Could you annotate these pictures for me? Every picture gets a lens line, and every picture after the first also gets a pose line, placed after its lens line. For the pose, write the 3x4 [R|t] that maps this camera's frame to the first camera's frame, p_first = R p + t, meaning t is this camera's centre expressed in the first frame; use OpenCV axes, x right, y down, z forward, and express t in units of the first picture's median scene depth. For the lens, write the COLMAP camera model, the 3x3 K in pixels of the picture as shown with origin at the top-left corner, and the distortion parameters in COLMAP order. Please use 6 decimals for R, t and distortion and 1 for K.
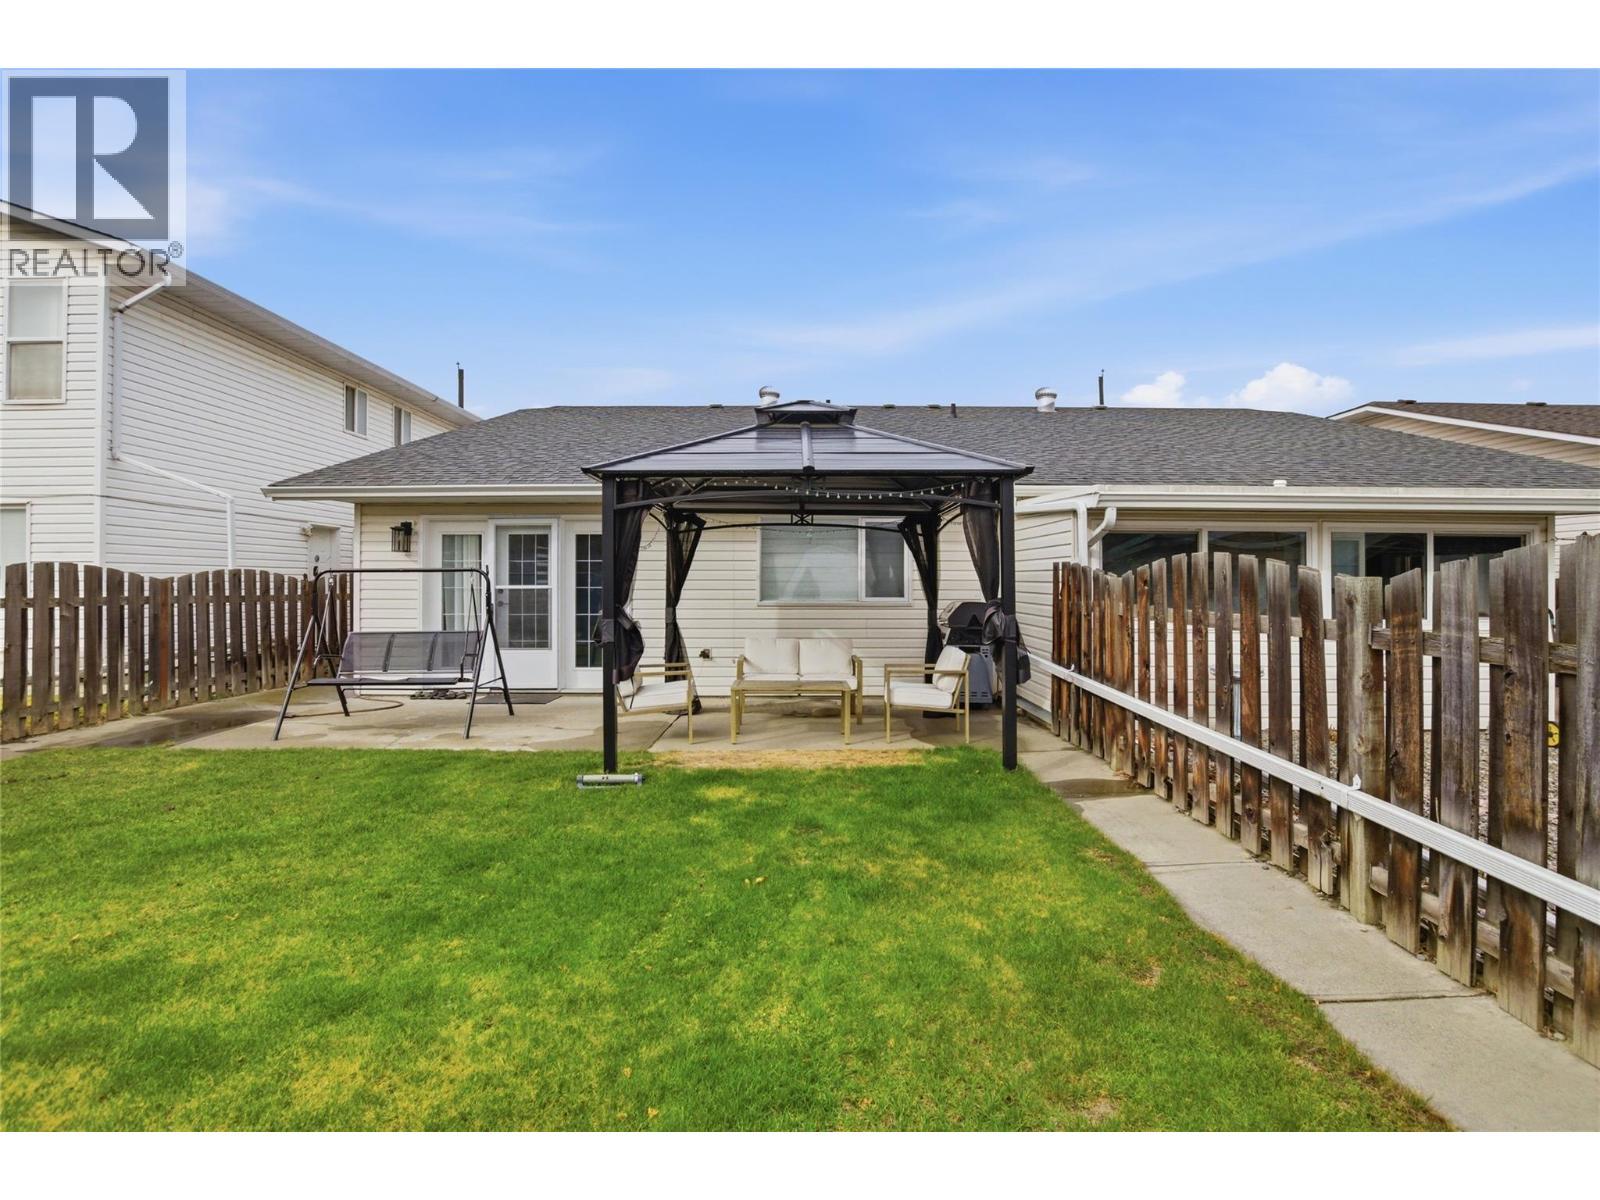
lens RADIAL K [[747.5, 0, 800.0], [0, 747.5, 600.0], [0, 0, 1]] dist [-0.024582, -0.000533]
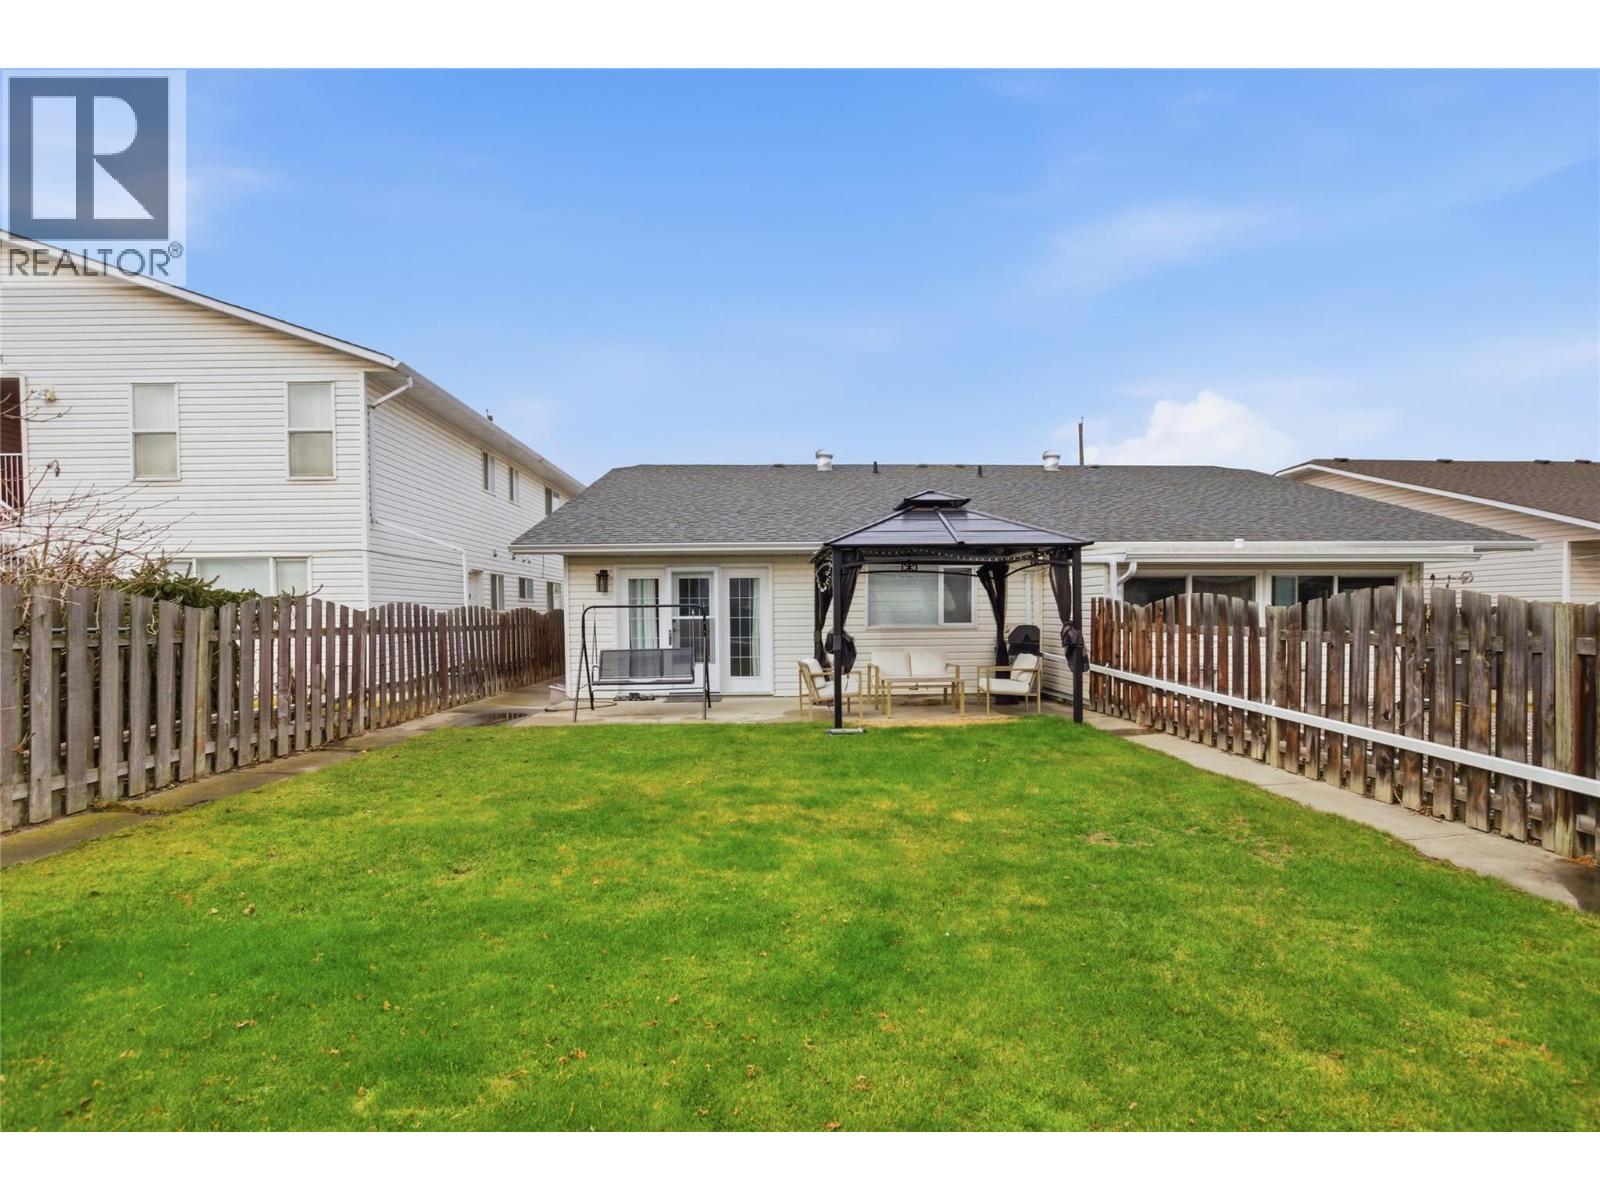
lens RADIAL K [[743.1, 0, 798.4], [0, 743.1, 661.8], [0, 0, 1]] dist [0.000755, -0.026370]
pose [[0.999064, -0.012107, 0.041533, -0.320445], [0.010353, 0.999056, 0.042178, 0.010837], [-0.042005, -0.041708, 0.998246, -0.488856]]
